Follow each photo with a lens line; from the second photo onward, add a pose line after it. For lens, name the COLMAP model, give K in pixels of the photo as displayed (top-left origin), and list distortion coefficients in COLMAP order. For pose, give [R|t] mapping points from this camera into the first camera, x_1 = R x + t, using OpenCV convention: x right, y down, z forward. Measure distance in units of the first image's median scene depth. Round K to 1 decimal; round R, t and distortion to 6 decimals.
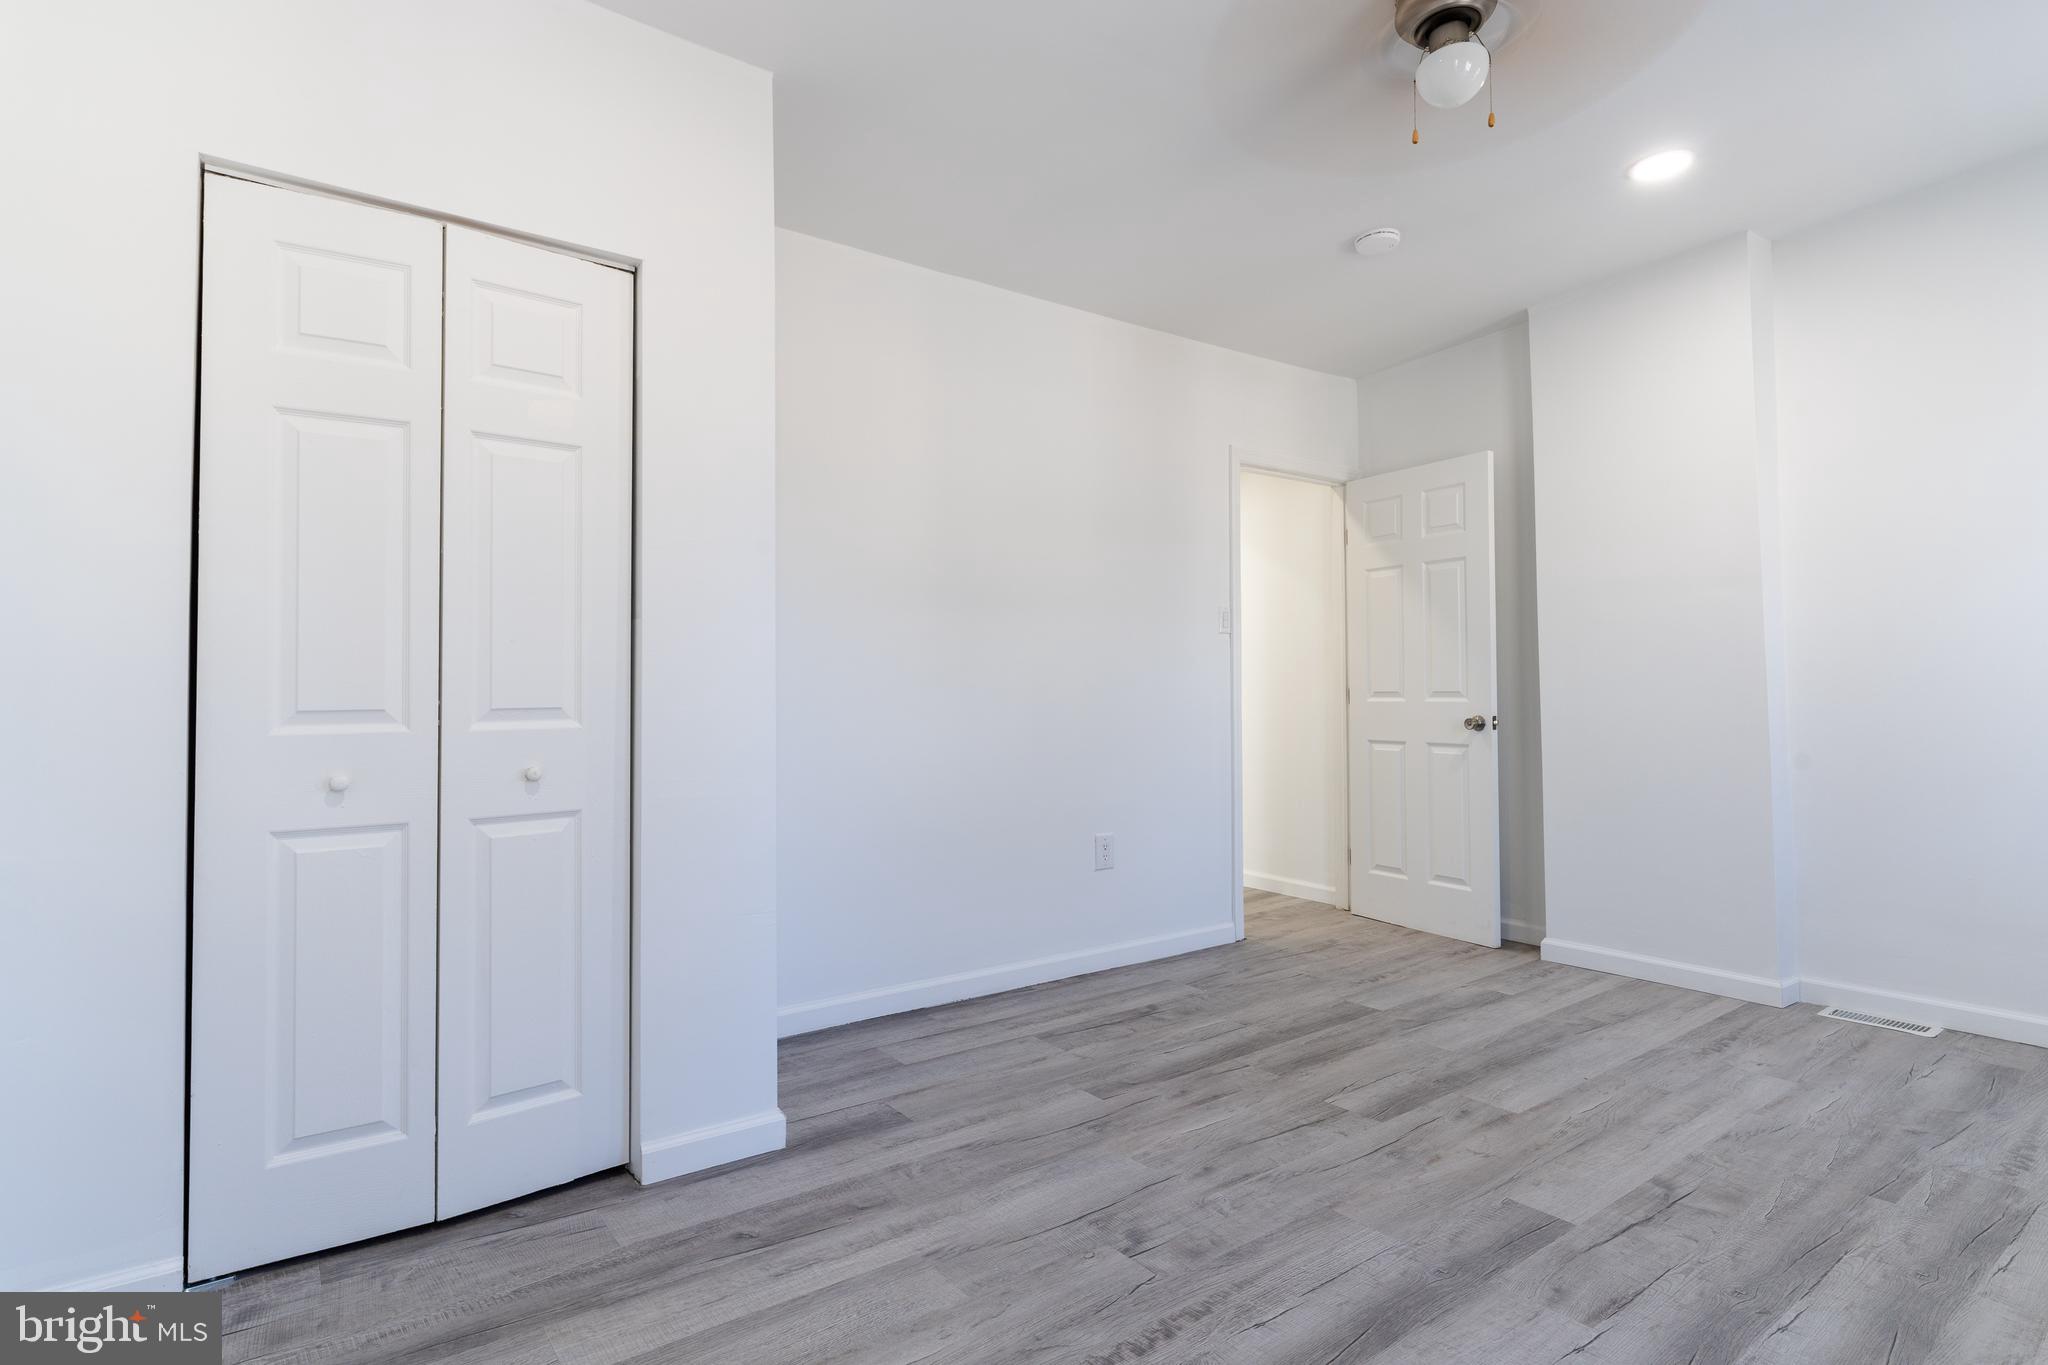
lens RADIAL K [[1038.1, 0, 1024.0], [0, 1038.1, 682.5], [0, 0, 1]] dist [-0.002983, -0.000187]
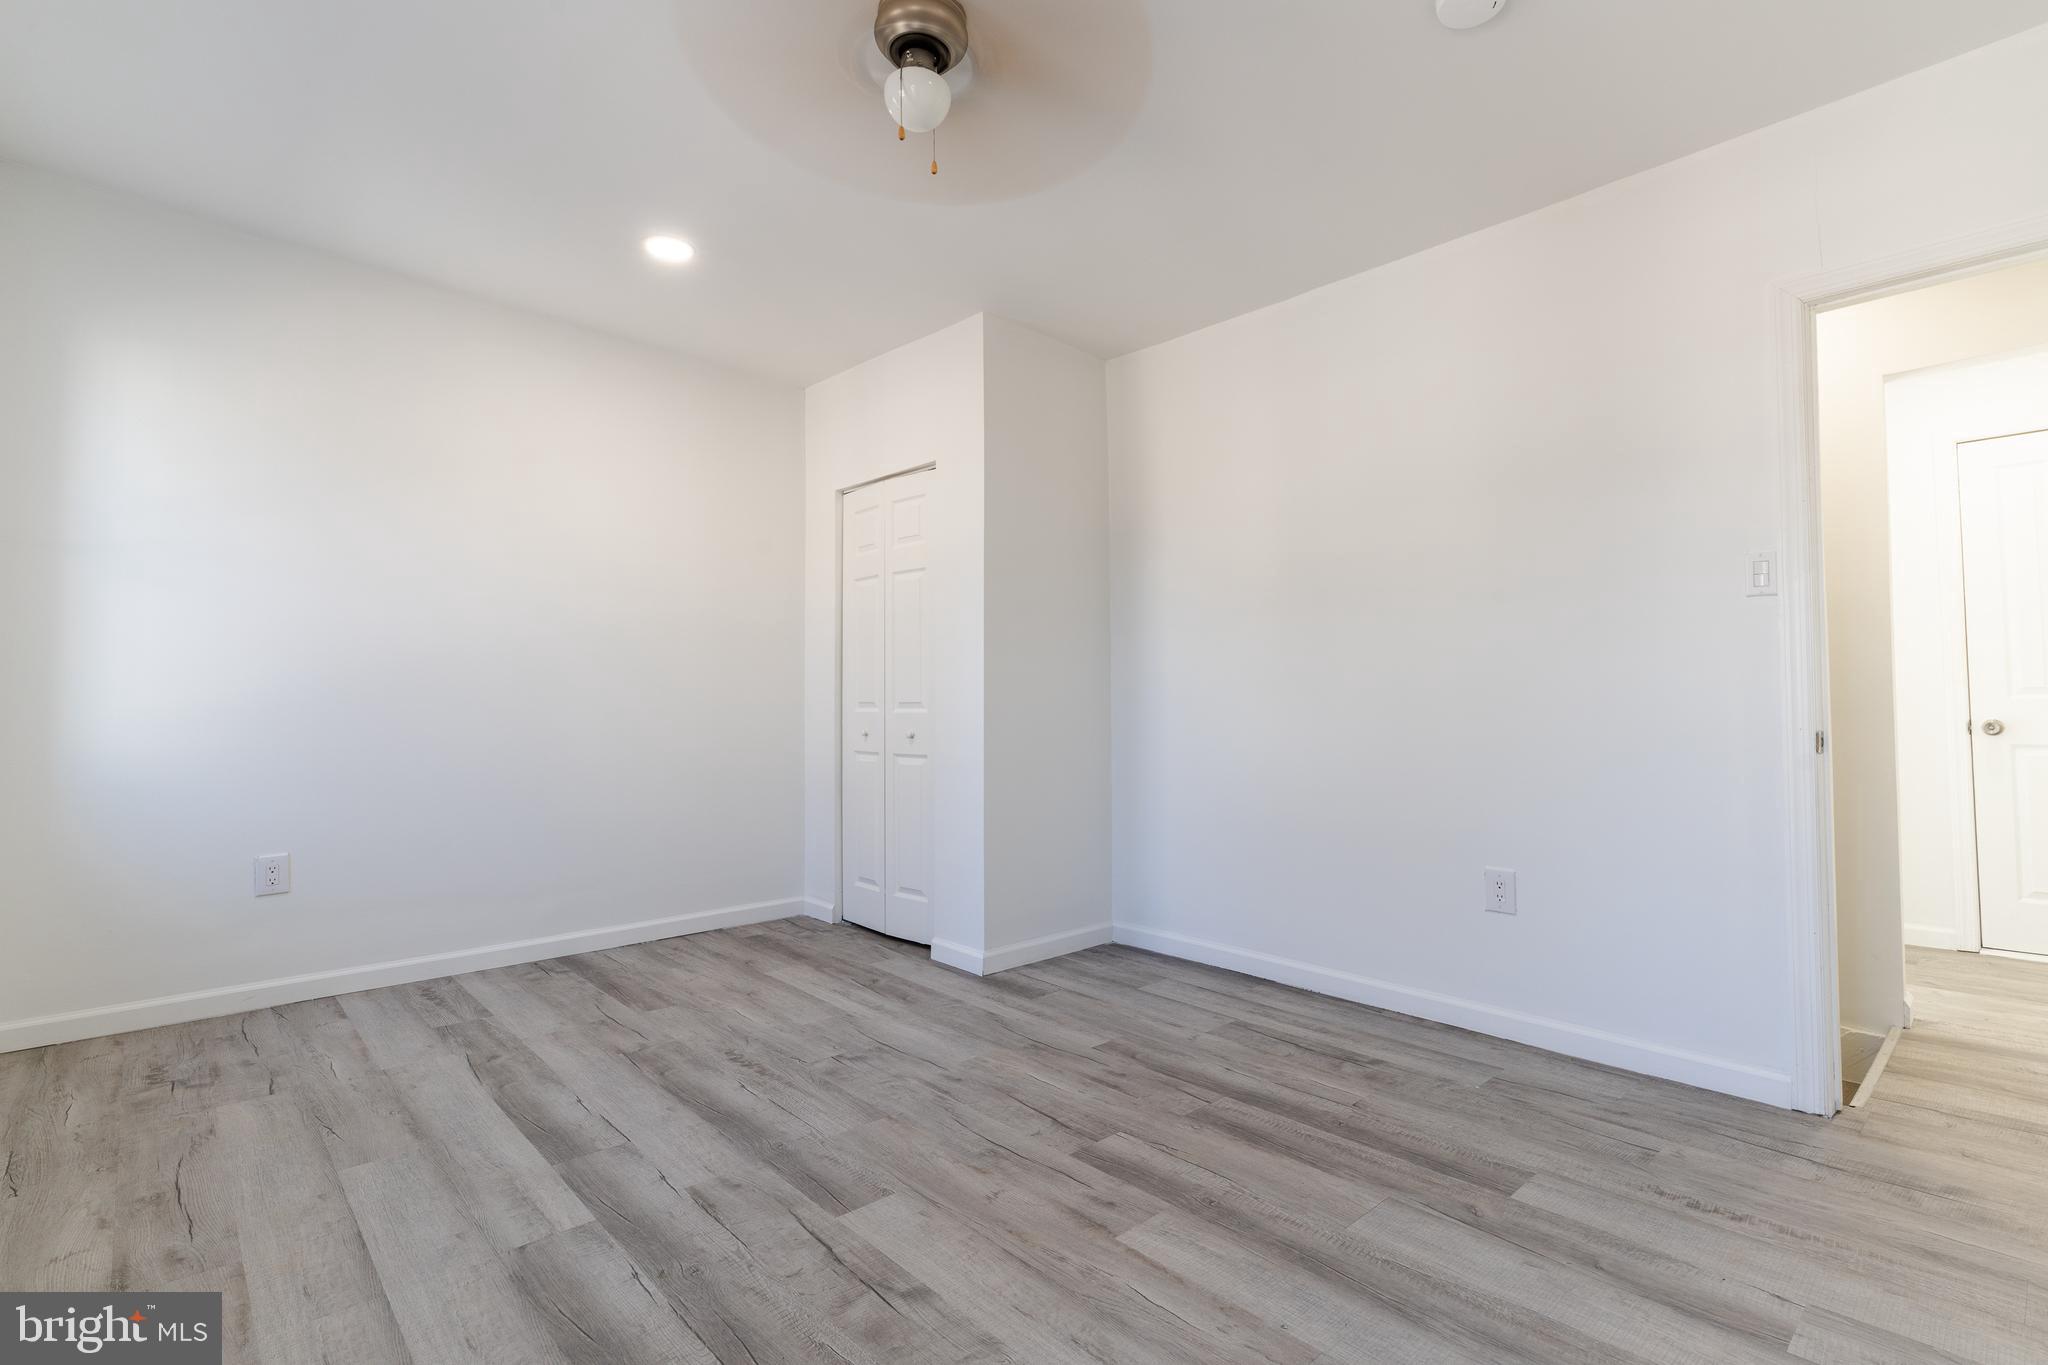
lens RADIAL K [[950.2, 0, 1037.5], [0, 950.2, 670.8], [0, 0, 1]] dist [-0.006412, 0.002168]
pose [[0.115649, -0.023626, -0.993009, 1.140430], [0.015444, 0.999639, -0.021985, 0.006365], [0.993170, -0.012794, 0.115972, 0.834364]]
